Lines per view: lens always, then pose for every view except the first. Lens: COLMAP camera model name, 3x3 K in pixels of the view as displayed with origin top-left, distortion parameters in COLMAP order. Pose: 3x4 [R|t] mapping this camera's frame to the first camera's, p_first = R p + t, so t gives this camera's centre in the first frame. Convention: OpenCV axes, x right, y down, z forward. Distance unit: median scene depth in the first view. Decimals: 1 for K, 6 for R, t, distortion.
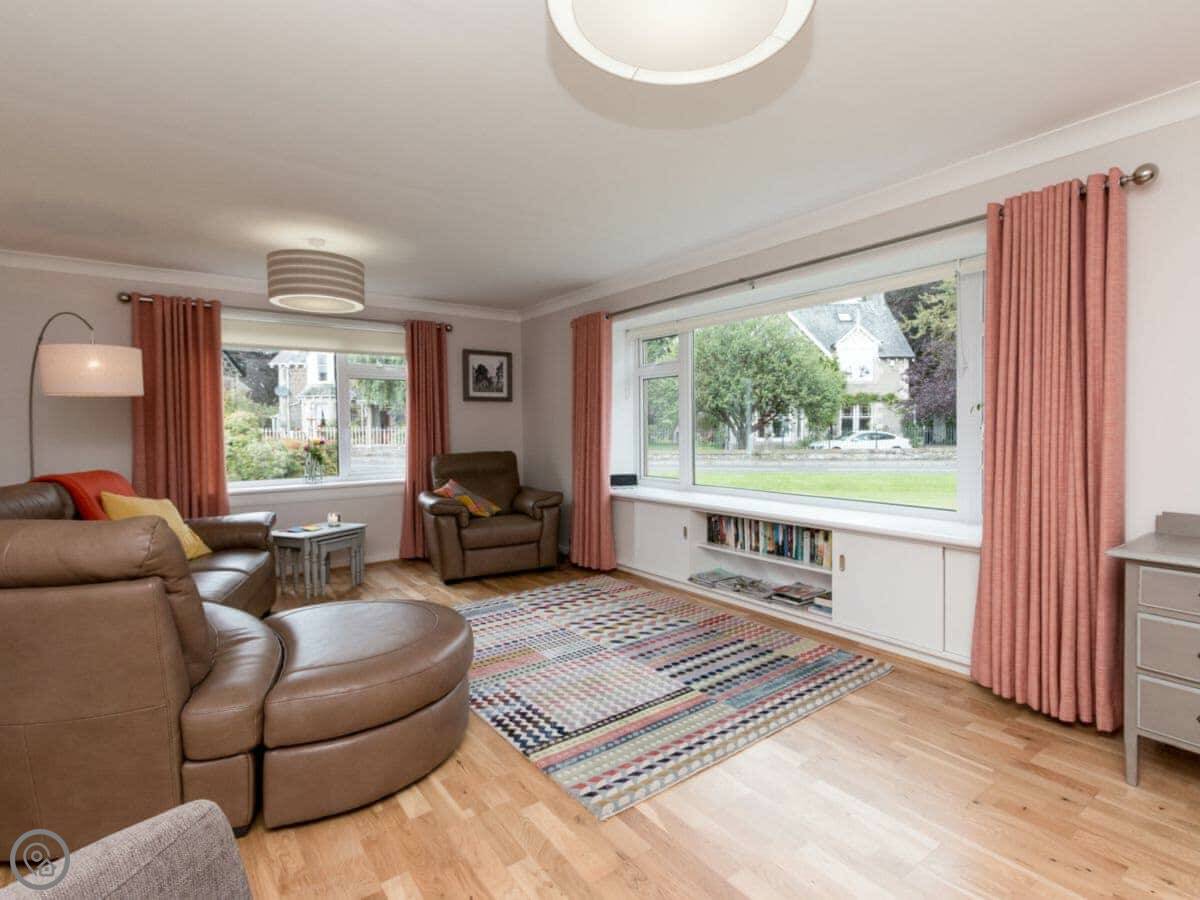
lens RADIAL K [[595.4, 0, 601.6], [0, 595.4, 453.5], [0, 0, 1]] dist [-0.018285, -0.000081]
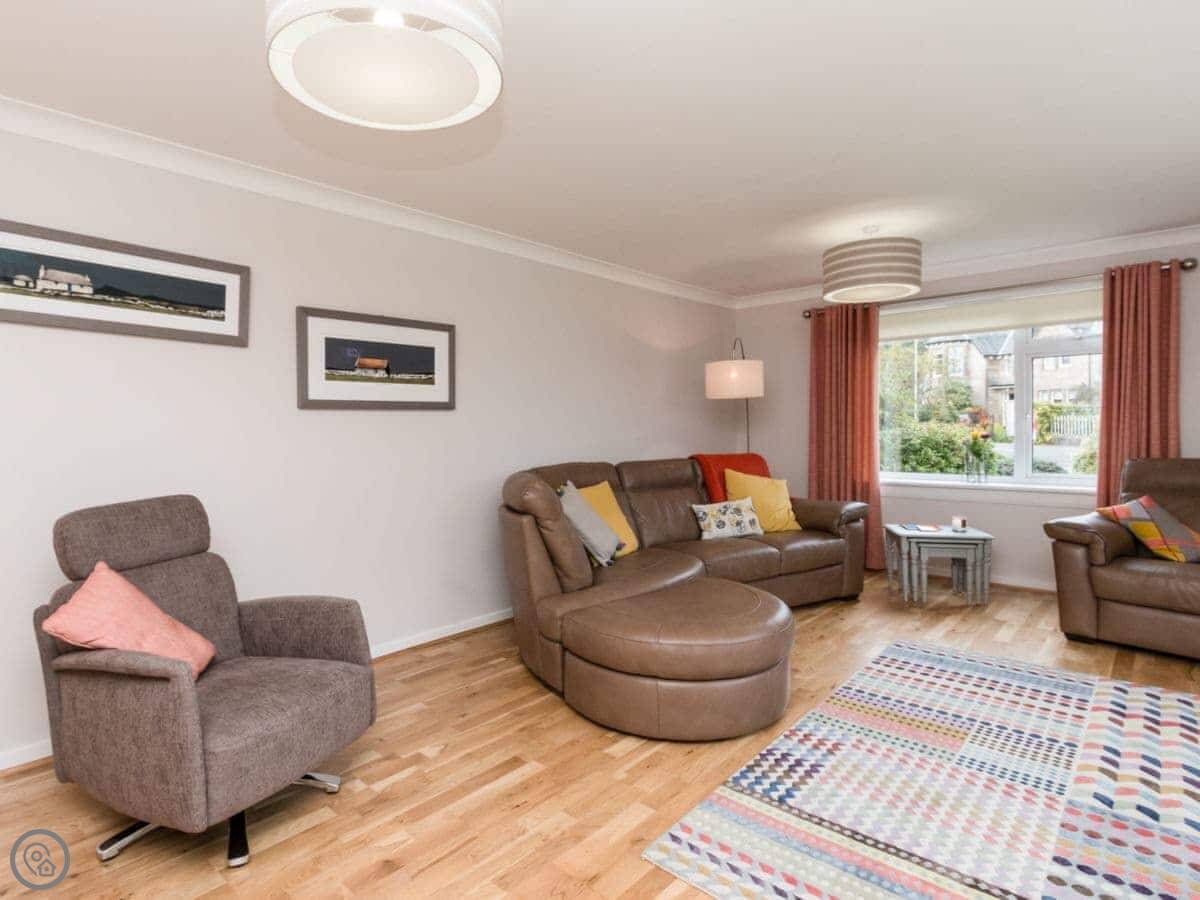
lens RADIAL K [[630.6, 0, 592.1], [0, 630.6, 440.4], [0, 0, 1]] dist [-0.002315, -0.000702]
pose [[0.202094, 0.036091, -0.978701, 0.432064], [-0.033905, 0.998980, 0.029838, -0.027780], [0.978779, 0.027153, 0.203111, 0.326893]]
